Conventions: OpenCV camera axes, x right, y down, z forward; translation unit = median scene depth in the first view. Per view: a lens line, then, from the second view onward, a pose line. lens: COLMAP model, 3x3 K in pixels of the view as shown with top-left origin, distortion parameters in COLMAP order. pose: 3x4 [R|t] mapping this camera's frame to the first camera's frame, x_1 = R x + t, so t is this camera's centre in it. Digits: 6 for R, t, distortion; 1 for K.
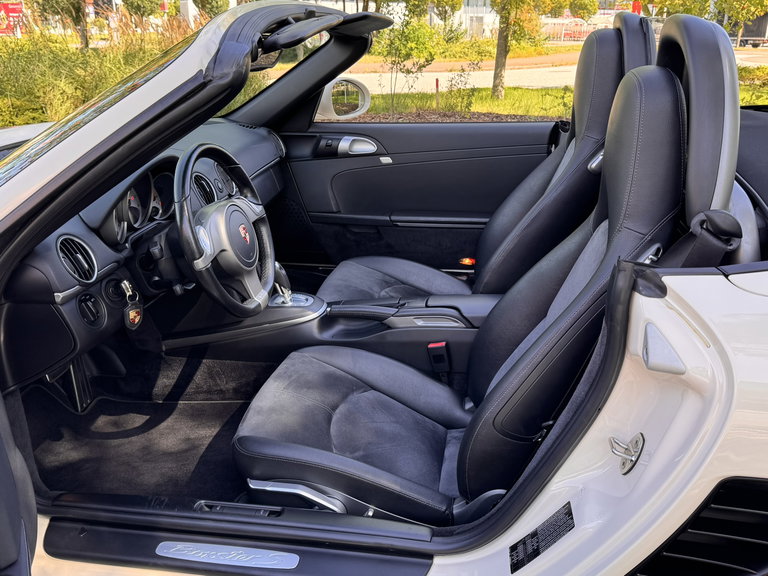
lens RADIAL K [[726.8, 0, 384.0], [0, 726.8, 288.0], [0, 0, 1]] dist [0.105106, 0.001979]
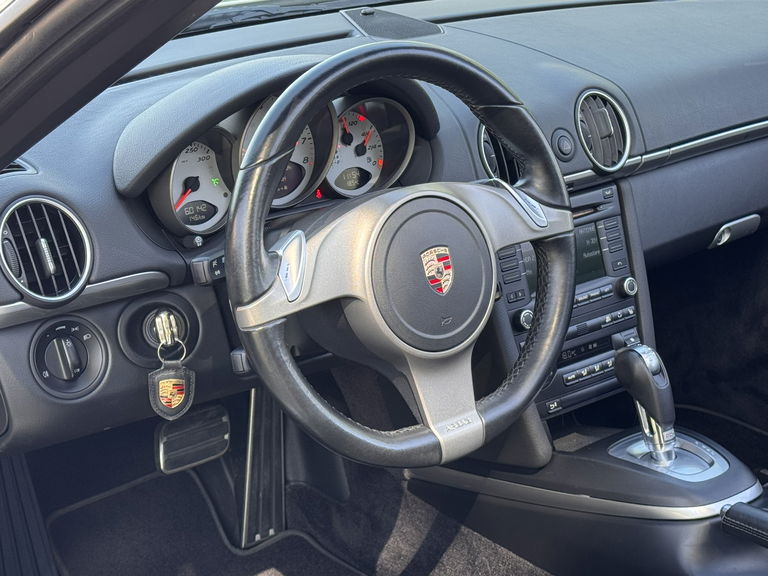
lens RADIAL K [[1532.4, 0, 384.0], [0, 1532.4, 288.0], [0, 0, 1]] dist [0.173042, 0.086178]
pose [[0.751113, 0.225468, -0.620479, 0.329800], [-0.237958, 0.969157, 0.064113, -0.113265], [0.615797, 0.099492, 0.781598, 0.302865]]
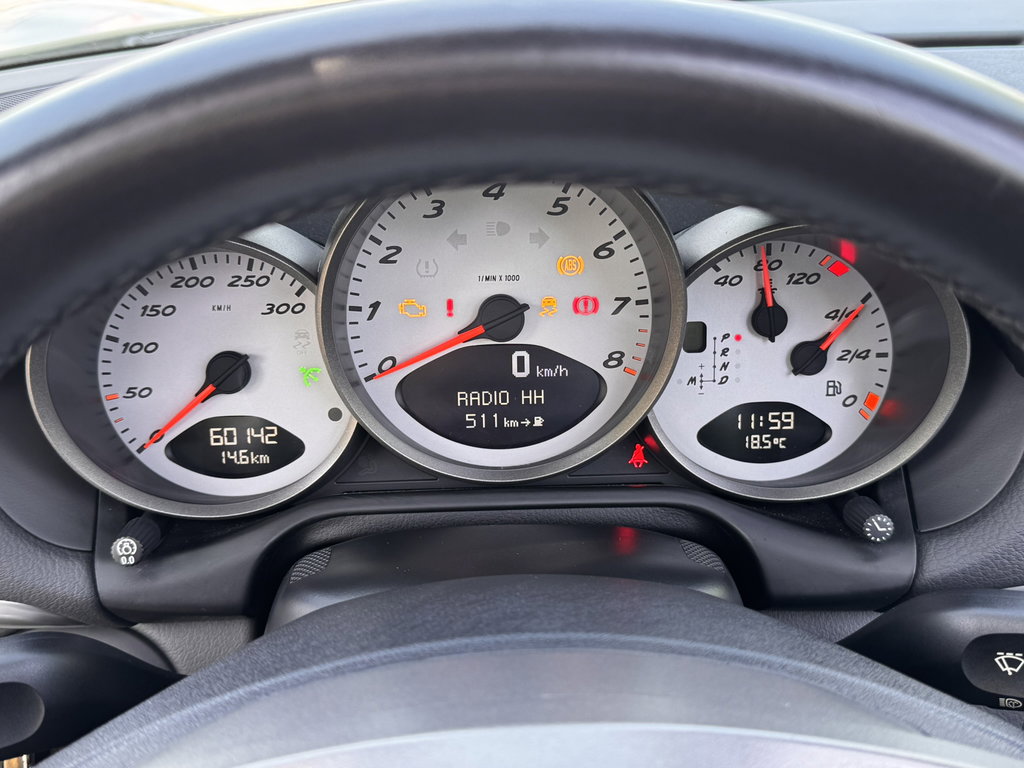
lens RADIAL K [[1098.3, 0, 512.0], [0, 1098.3, 384.0], [0, 0, 1]] dist [0.177234, -0.380426]
pose [[0.197941, 0.438816, -0.876504, -0.124034], [-0.342405, 0.868821, 0.357645, -0.196328], [0.918465, 0.229327, 0.322228, 0.940260]]
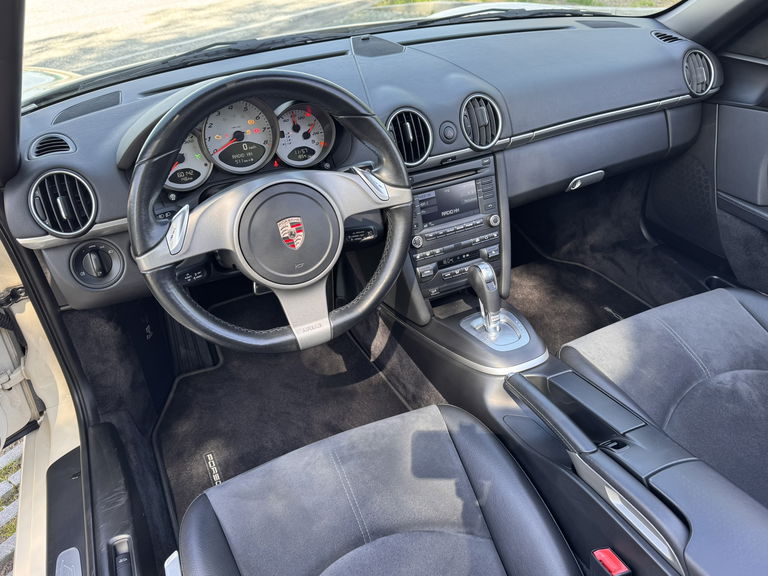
lens RADIAL K [[604.2, 0, 384.0], [0, 604.2, 288.0], [0, 0, 1]] dist [0.091197, -0.003728]
pose [[0.558230, 0.427369, -0.711150, 0.243715], [-0.250734, 0.903952, 0.346416, -0.232352], [0.790893, -0.015070, 0.611769, 0.747821]]
